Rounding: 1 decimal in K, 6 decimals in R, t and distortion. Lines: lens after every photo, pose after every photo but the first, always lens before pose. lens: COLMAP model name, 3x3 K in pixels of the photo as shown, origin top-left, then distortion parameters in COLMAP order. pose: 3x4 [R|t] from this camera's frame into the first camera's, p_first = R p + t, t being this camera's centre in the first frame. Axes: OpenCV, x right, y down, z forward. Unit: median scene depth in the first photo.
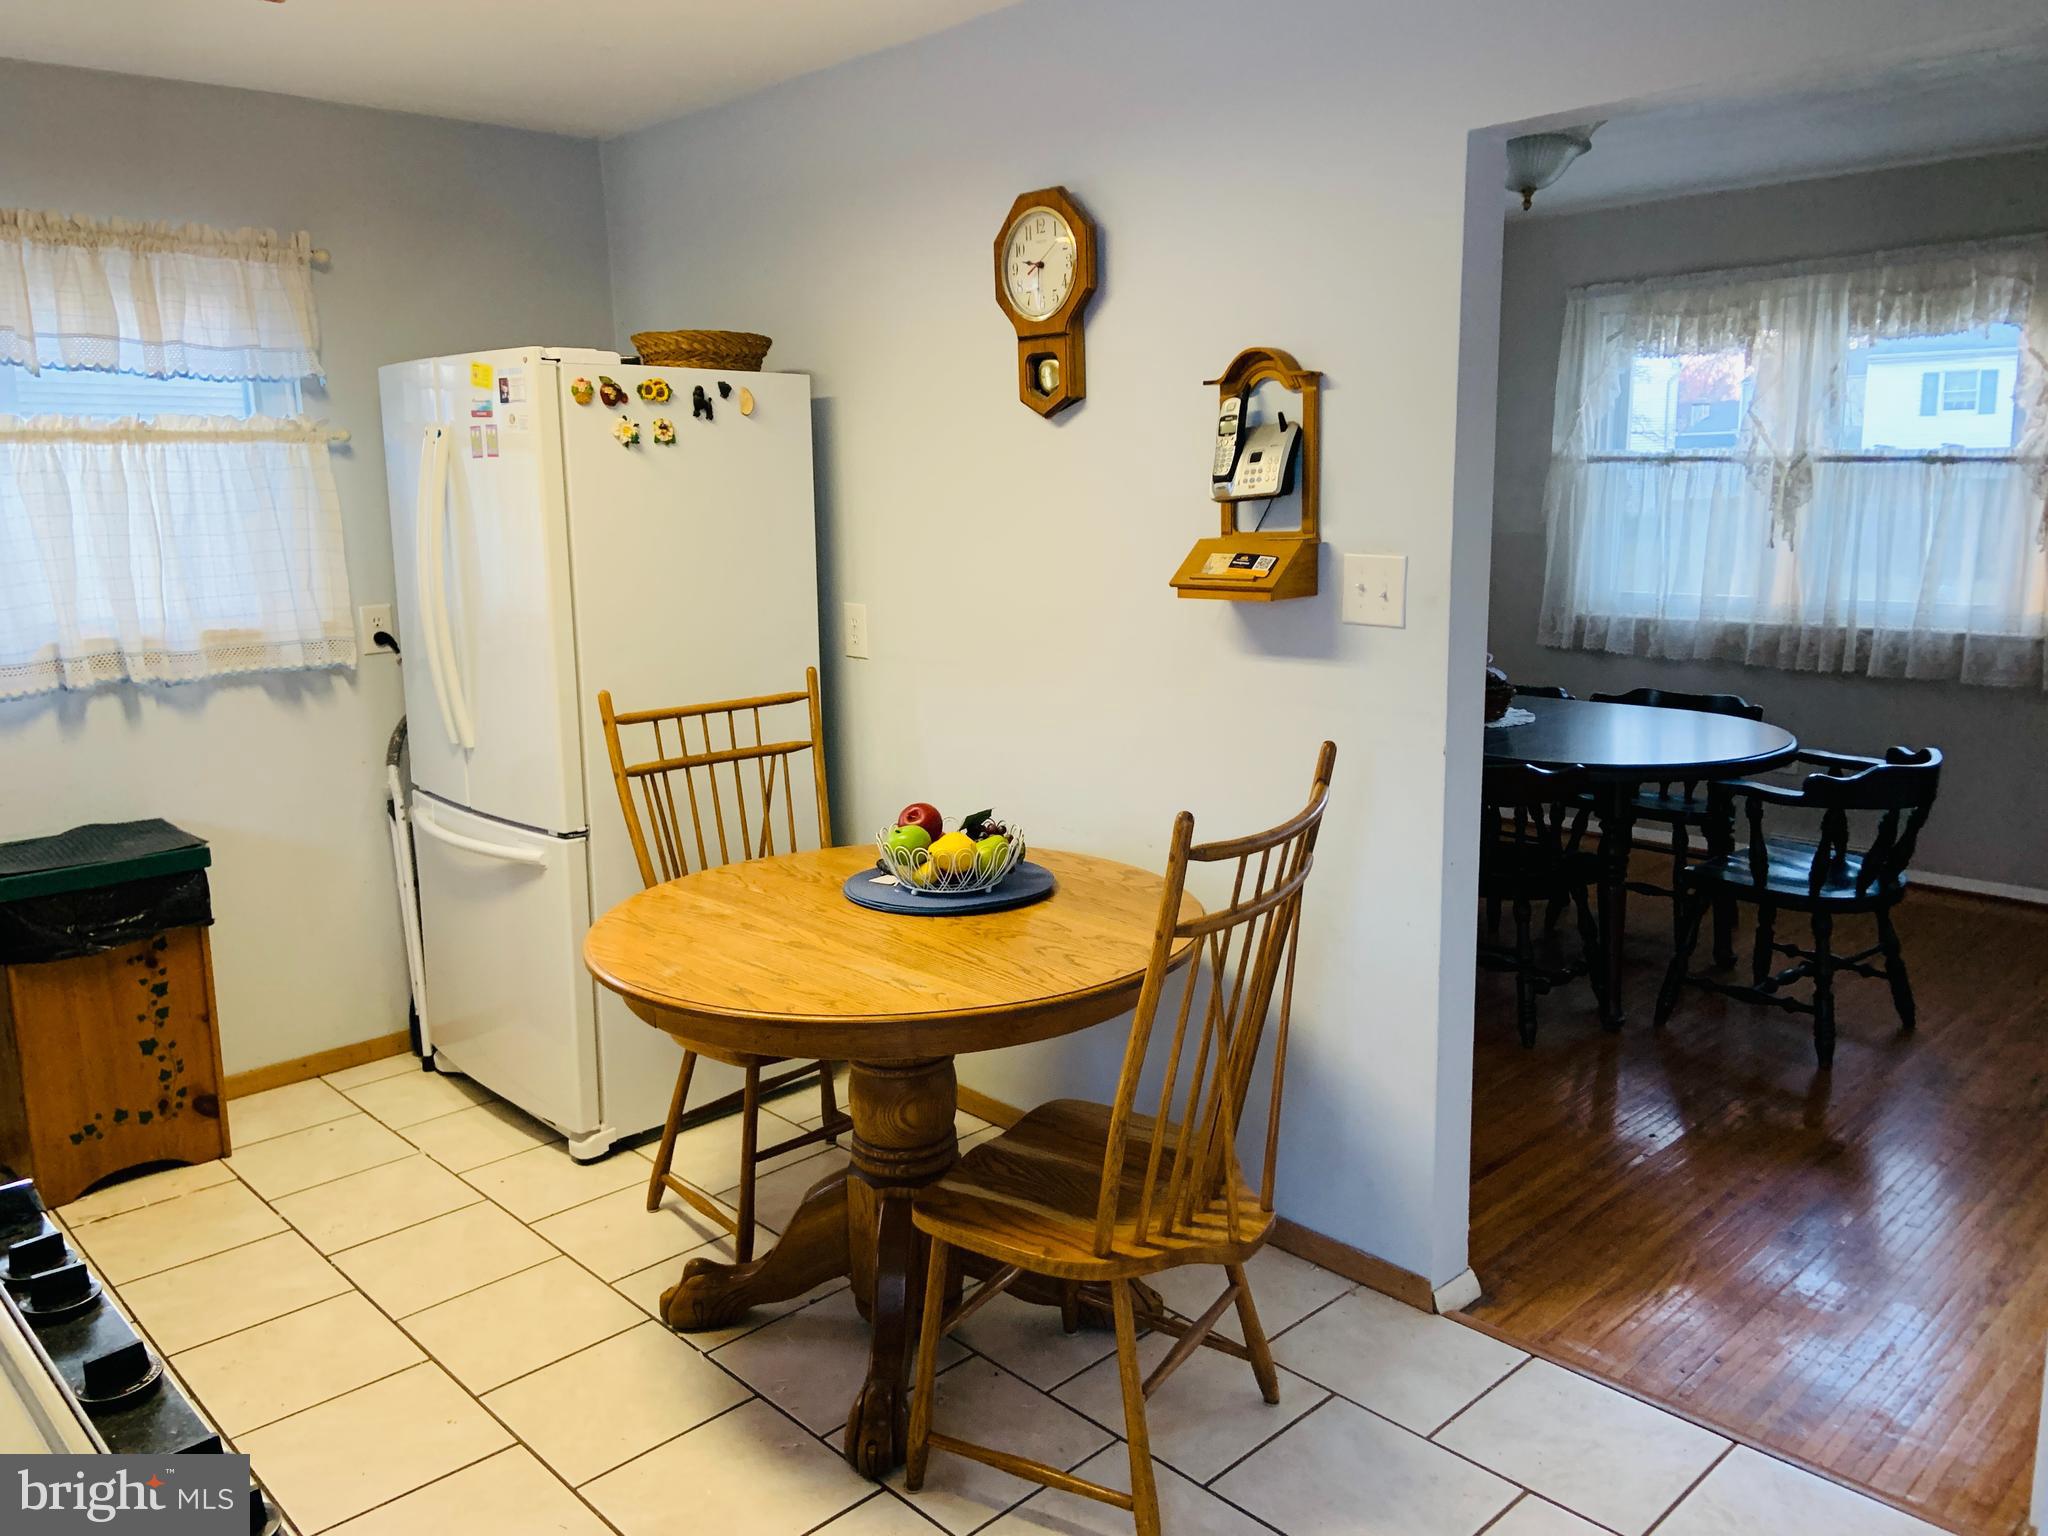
lens RADIAL K [[1530.2, 0, 1001.8], [0, 1530.2, 748.3], [0, 0, 1]] dist [0.129962, -0.166561]
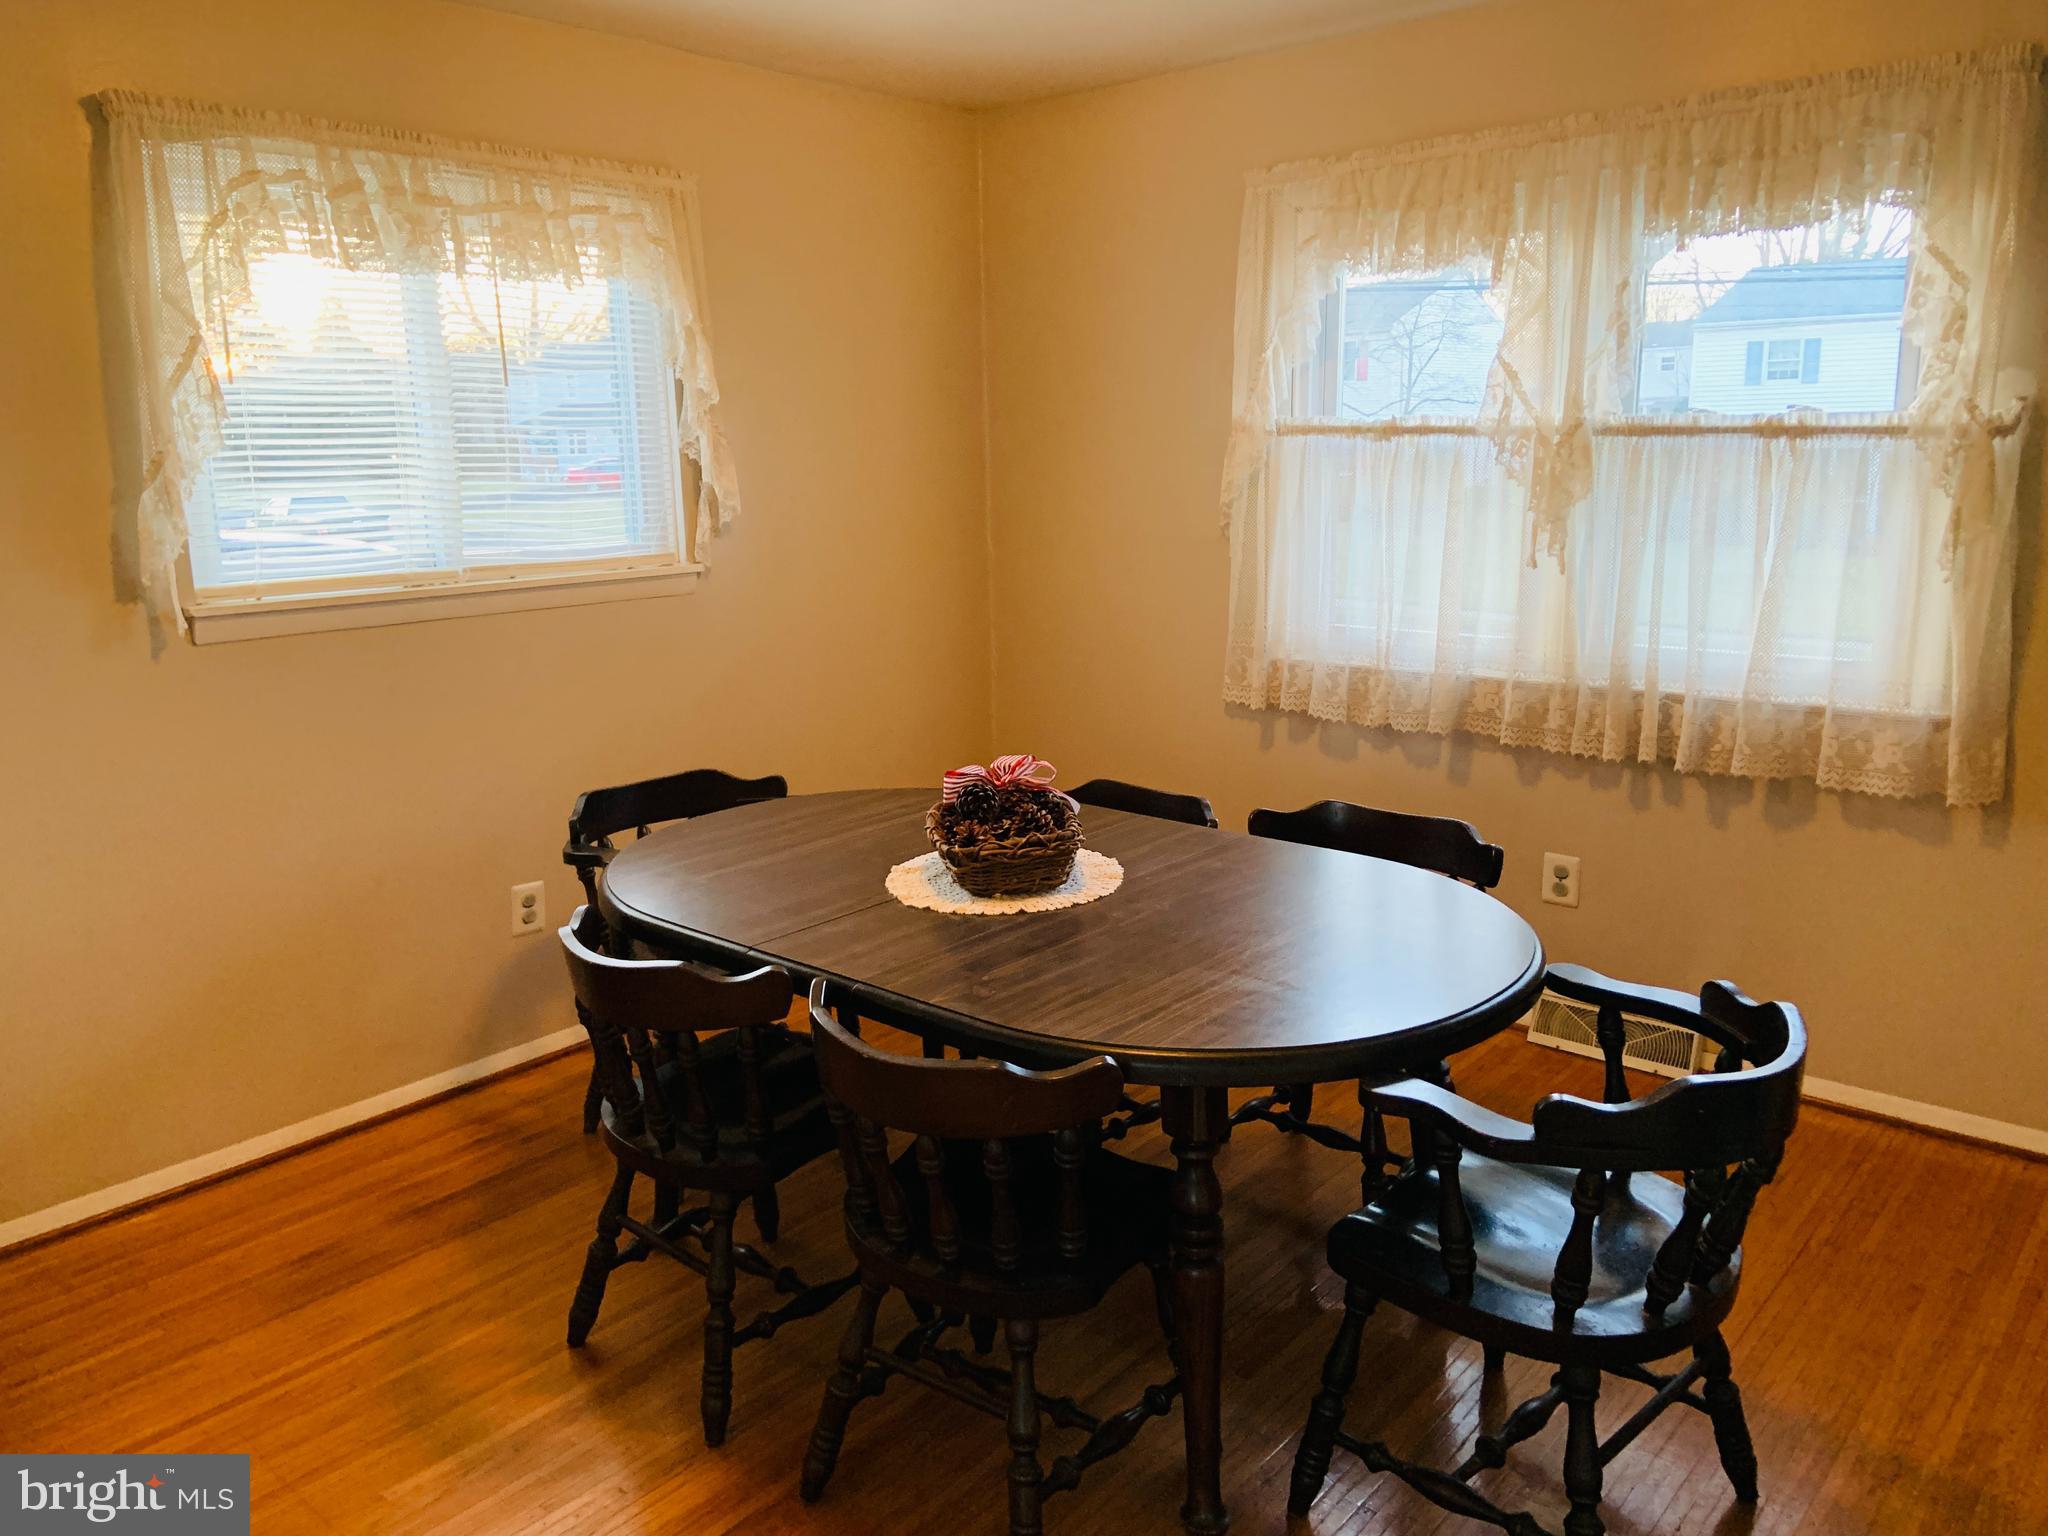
lens RADIAL K [[1530.2, 0, 1001.8], [0, 1530.2, 748.3], [0, 0, 1]] dist [0.129962, -0.166561]
pose [[0.996153, -0.014779, 0.086371, 0.216402], [0.013035, 0.999700, 0.020716, -0.069878], [-0.086651, -0.019510, 0.996048, 0.377551]]
